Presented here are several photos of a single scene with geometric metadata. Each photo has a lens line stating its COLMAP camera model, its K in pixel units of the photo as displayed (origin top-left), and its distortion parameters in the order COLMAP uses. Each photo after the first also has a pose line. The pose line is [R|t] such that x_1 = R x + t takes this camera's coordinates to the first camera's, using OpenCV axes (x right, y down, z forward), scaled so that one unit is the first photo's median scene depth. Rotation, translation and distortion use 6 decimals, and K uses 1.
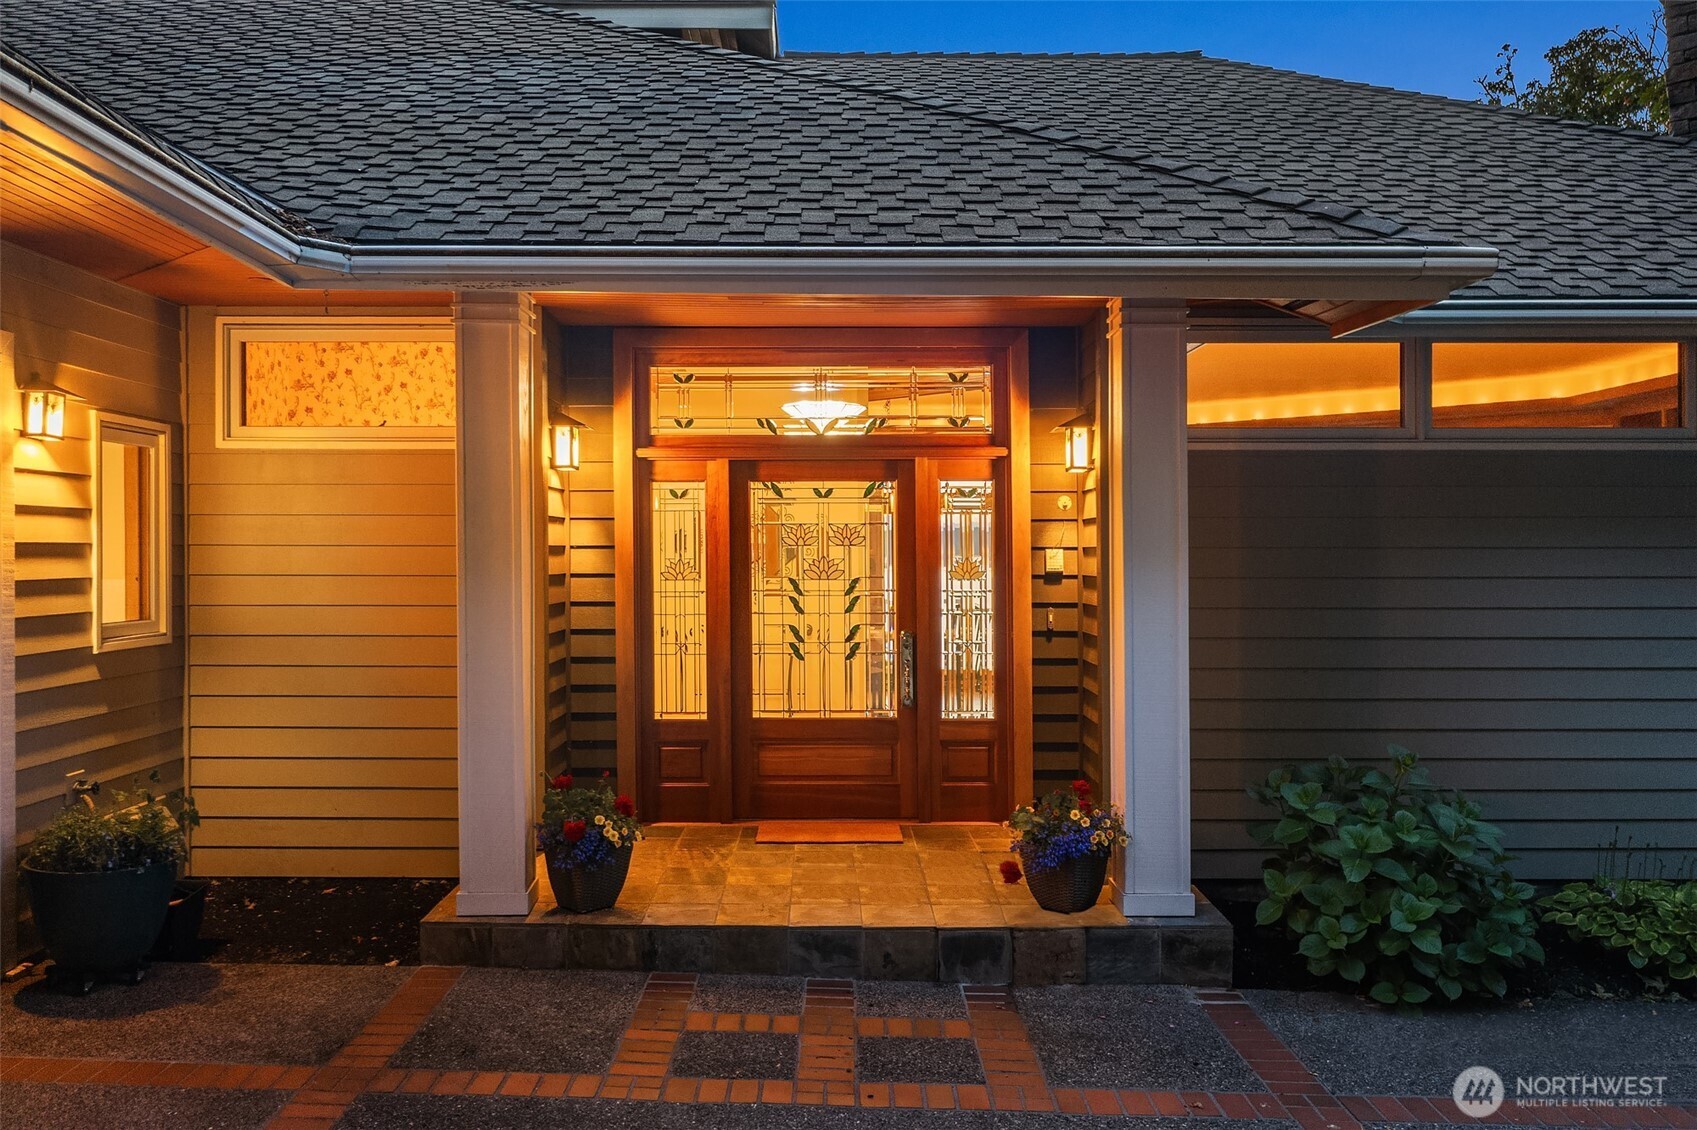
lens RADIAL K [[1390.3, 0, 851.6], [0, 1390.3, 580.9], [0, 0, 1]] dist [-0.003014, -0.003754]
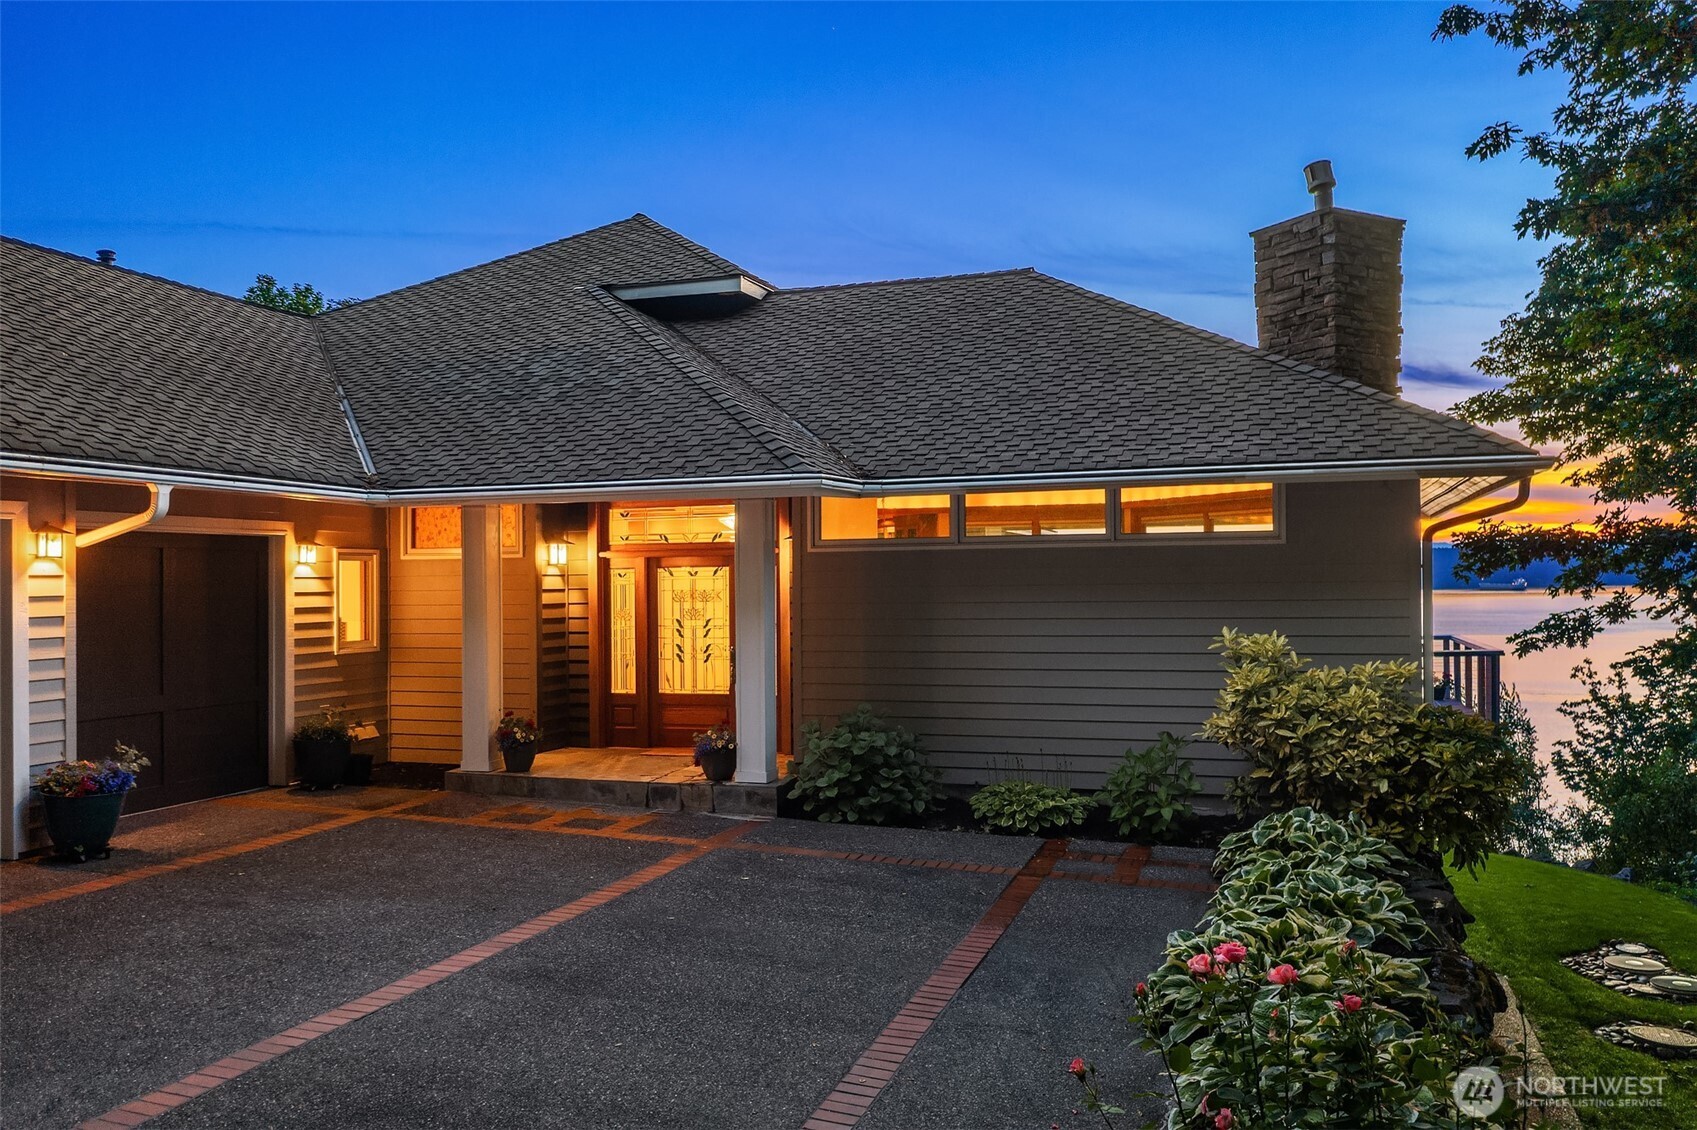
lens RADIAL K [[1390.3, 0, 851.6], [0, 1390.3, 580.9], [0, 0, 1]] dist [-0.003014, -0.003754]
pose [[0.947335, -0.011552, -0.320036, 0.850494], [0.005472, 0.999787, -0.019894, -0.016244], [0.320198, 0.017095, 0.947196, -0.768933]]
